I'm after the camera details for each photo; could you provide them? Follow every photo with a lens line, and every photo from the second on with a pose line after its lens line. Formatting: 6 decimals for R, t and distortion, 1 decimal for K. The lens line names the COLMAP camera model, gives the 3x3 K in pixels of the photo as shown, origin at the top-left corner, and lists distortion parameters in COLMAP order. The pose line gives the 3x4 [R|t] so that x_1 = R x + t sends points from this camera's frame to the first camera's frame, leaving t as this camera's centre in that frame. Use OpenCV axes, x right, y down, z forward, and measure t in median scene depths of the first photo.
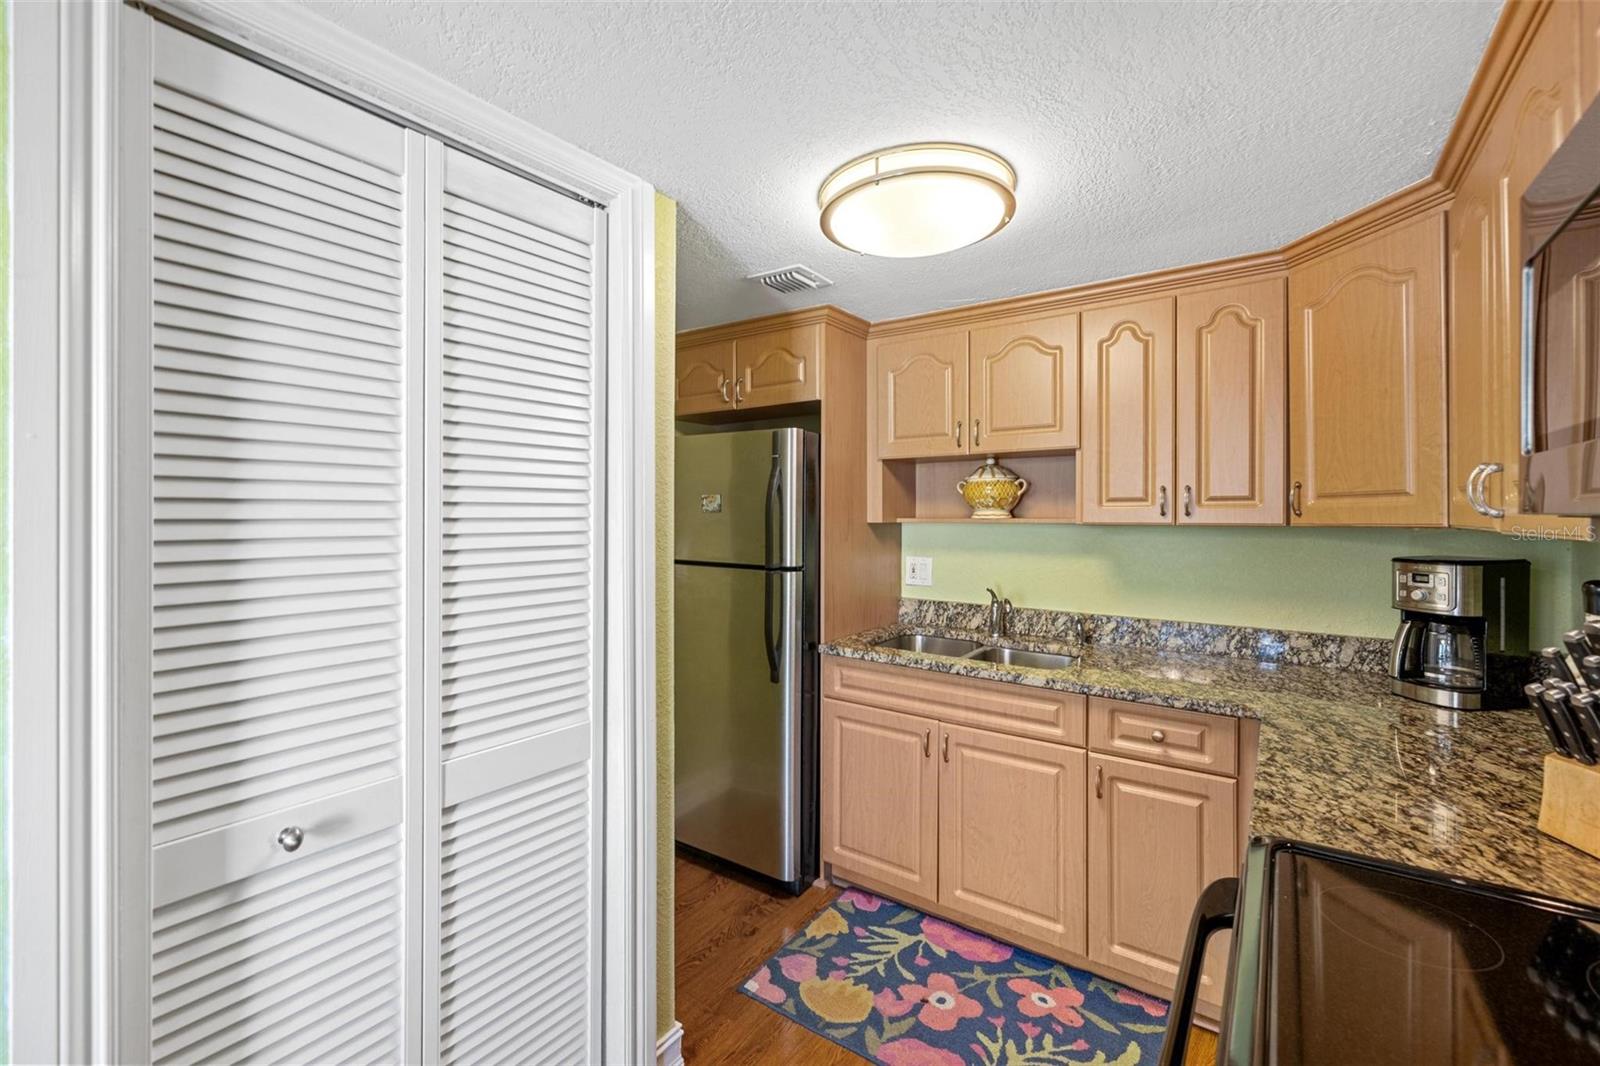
lens RADIAL K [[670.2, 0, 802.9], [0, 670.2, 517.3], [0, 0, 1]] dist [-0.000827, 0.000250]
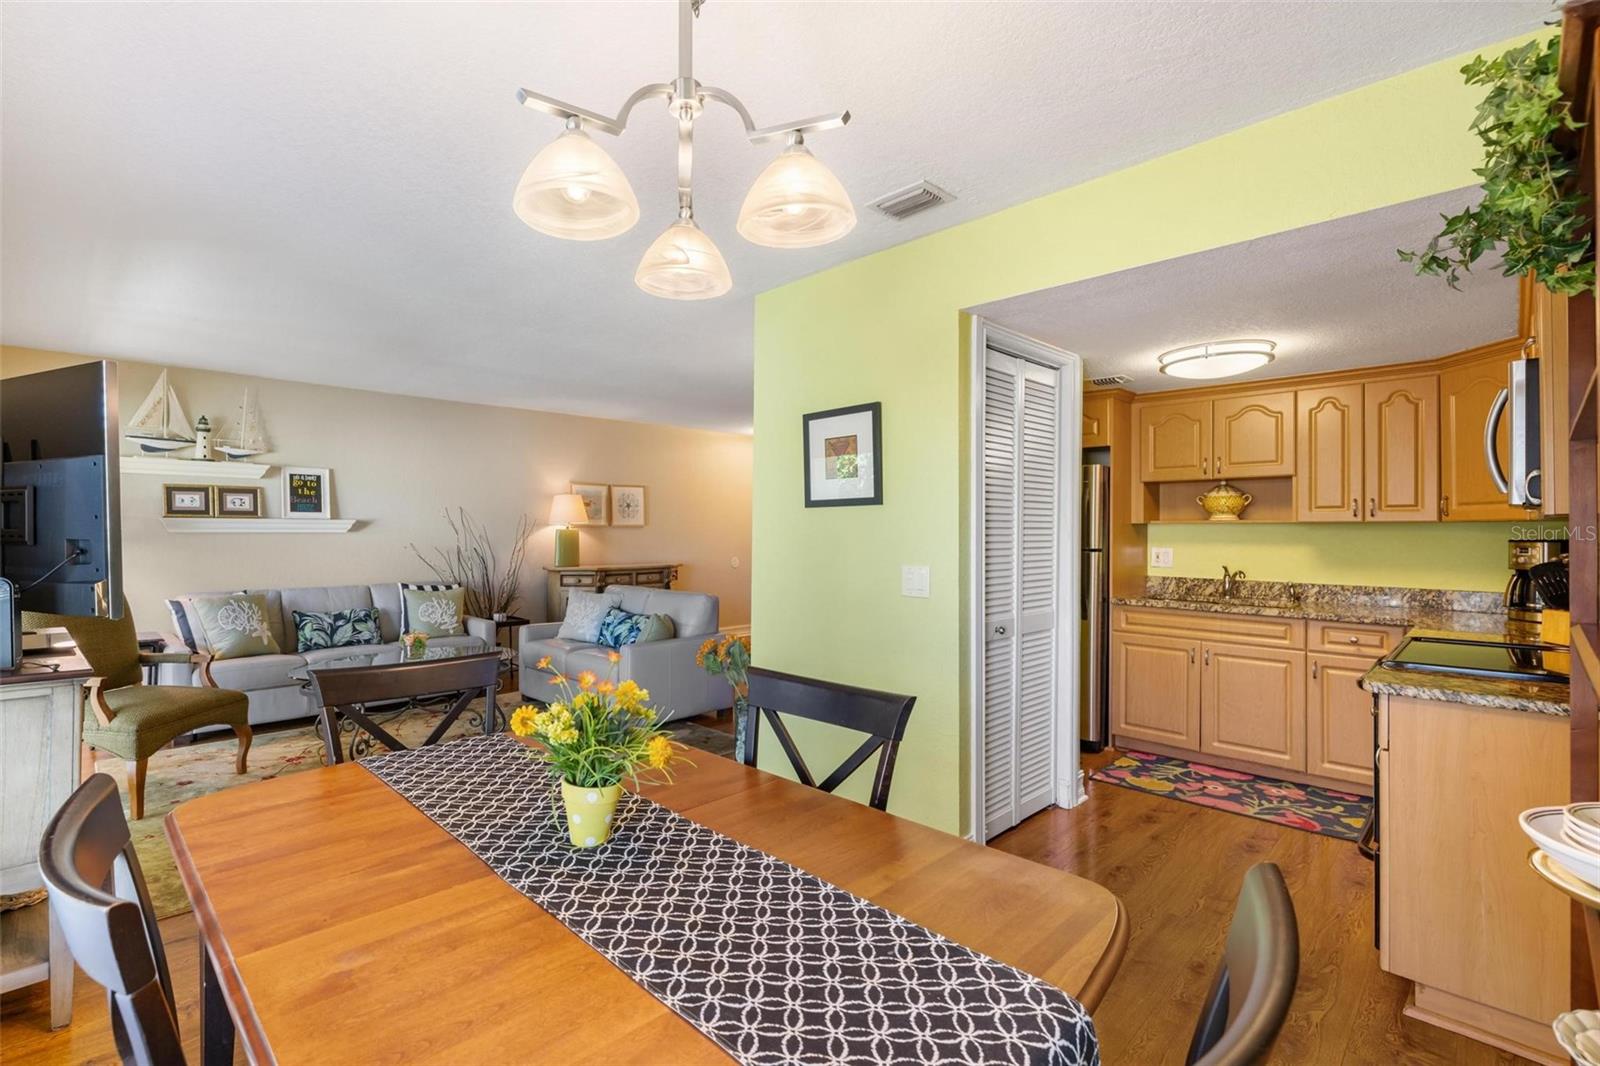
lens RADIAL K [[737.1, 0, 735.2], [0, 737.1, 528.1], [0, 0, 1]] dist [-0.002932, 0.001296]
pose [[0.981912, 0.002696, -0.189318, -0.625830], [-0.004247, 0.999961, -0.007789, 0.046718], [0.189289, 0.008452, 0.981885, -1.080243]]
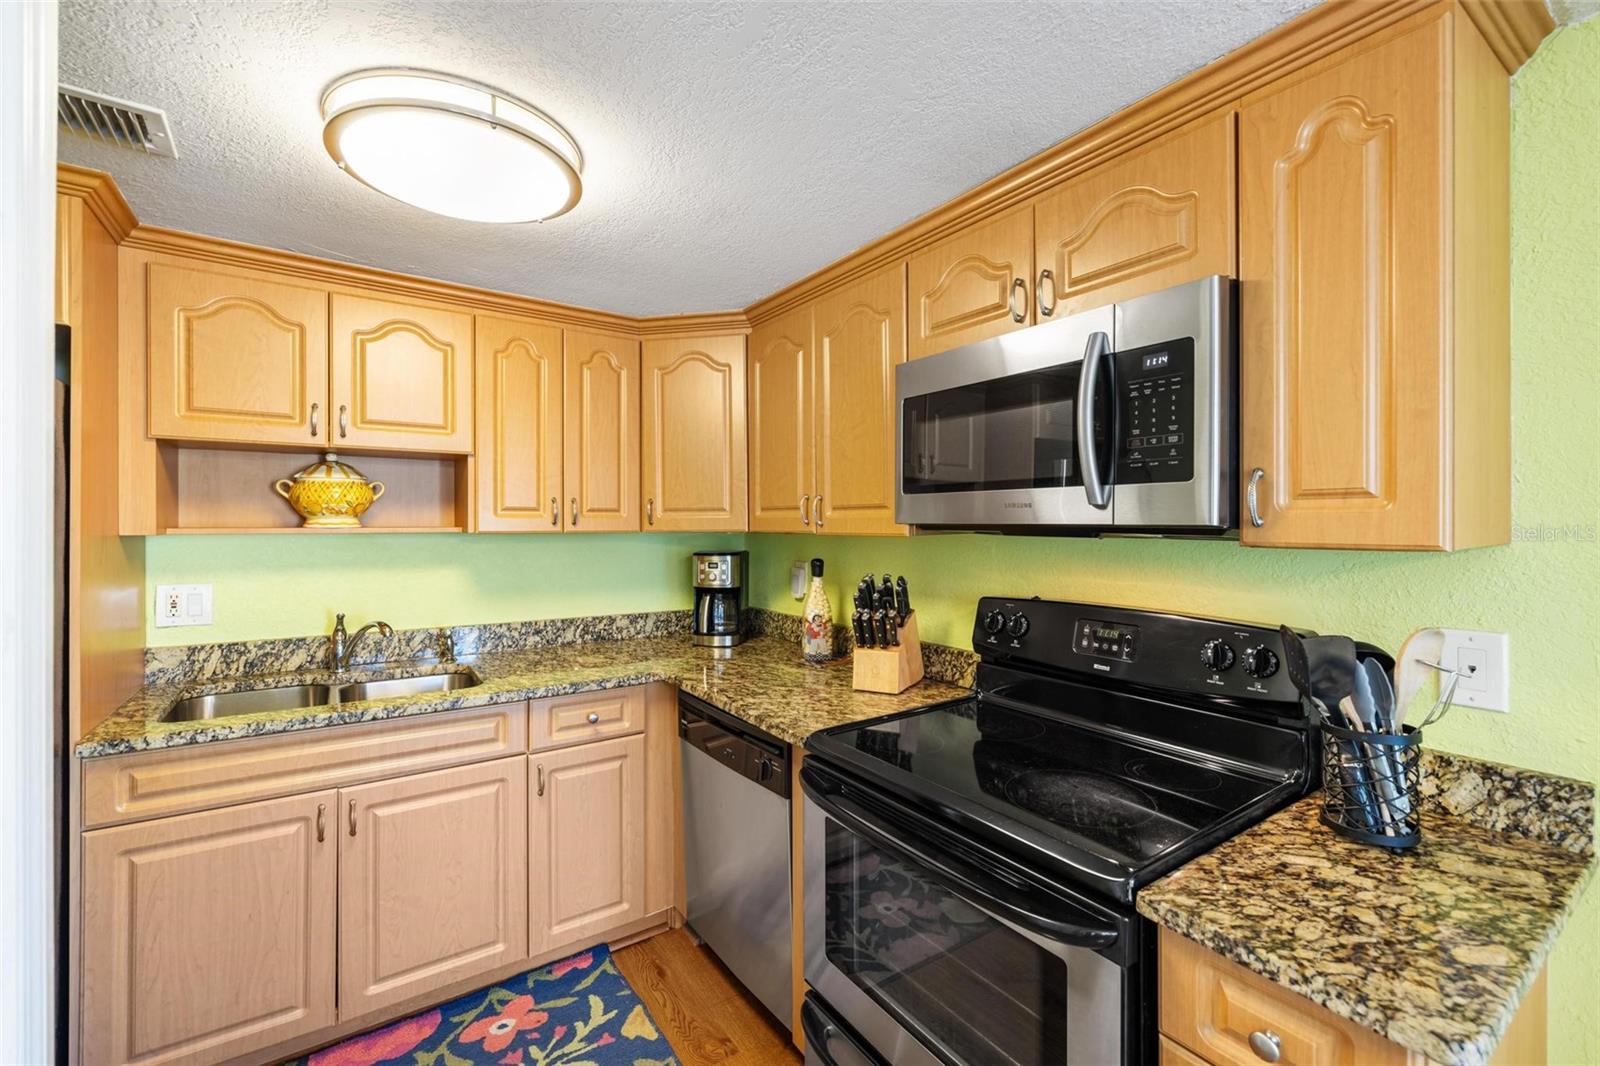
lens RADIAL K [[670.2, 0, 804.2], [0, 670.2, 524.3], [0, 0, 1]] dist [-0.000827, 0.000250]
pose [[0.335655, 0.000328, 0.941985, -0.373355], [0.002091, 0.999997, -0.001094, -0.000632], [-0.941983, 0.002337, 0.335654, 0.244411]]
